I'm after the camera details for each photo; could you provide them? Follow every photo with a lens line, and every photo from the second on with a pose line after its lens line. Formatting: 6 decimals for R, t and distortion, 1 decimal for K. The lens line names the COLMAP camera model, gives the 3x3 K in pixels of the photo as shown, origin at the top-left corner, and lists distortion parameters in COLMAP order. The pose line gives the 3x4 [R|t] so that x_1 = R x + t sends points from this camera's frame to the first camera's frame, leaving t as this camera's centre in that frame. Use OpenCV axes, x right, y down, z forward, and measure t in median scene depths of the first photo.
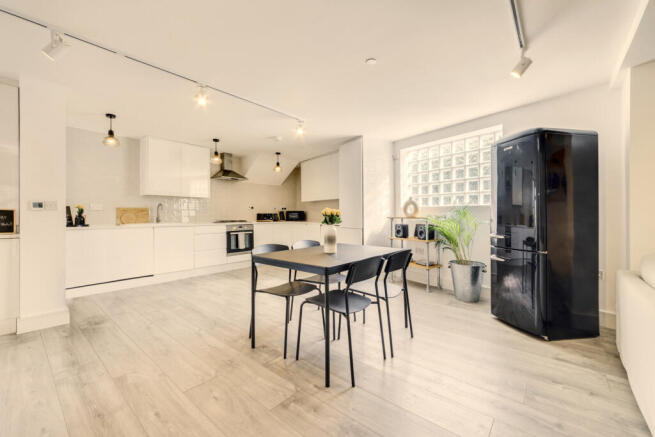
lens RADIAL K [[271.0, 0, 329.0], [0, 271.0, 214.3], [0, 0, 1]] dist [-0.001153, -0.000048]
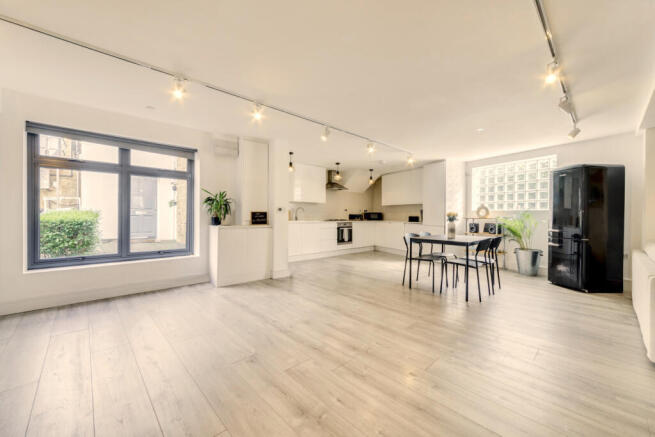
lens RADIAL K [[262.0, 0, 329.8], [0, 262.0, 217.0], [0, 0, 1]] dist [-0.000073, -0.000041]
pose [[0.993613, 0.008118, -0.112547, -0.316553], [-0.007292, 0.999943, 0.007744, 0.000530], [0.112604, -0.006874, 0.993616, -0.414583]]
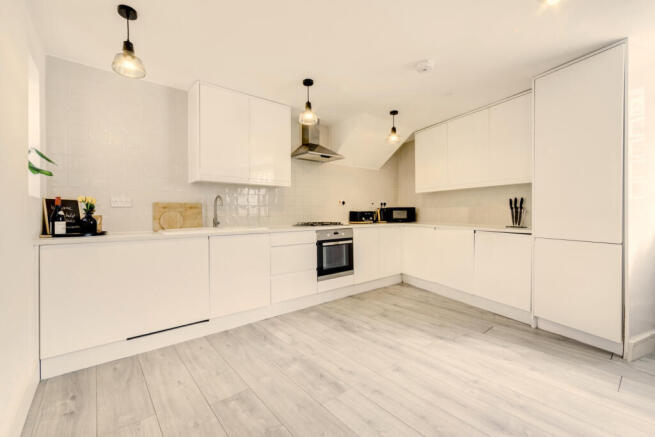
lens RADIAL K [[285.0, 0, 327.5], [0, 285.0, 218.5], [0, 0, 1]] dist [-0.000150, -0.000171]
pose [[0.984445, -0.000741, -0.175691, -0.288203], [0.004252, 0.999799, 0.019603, -0.000050], [0.175641, -0.020045, 0.984250, 0.439723]]
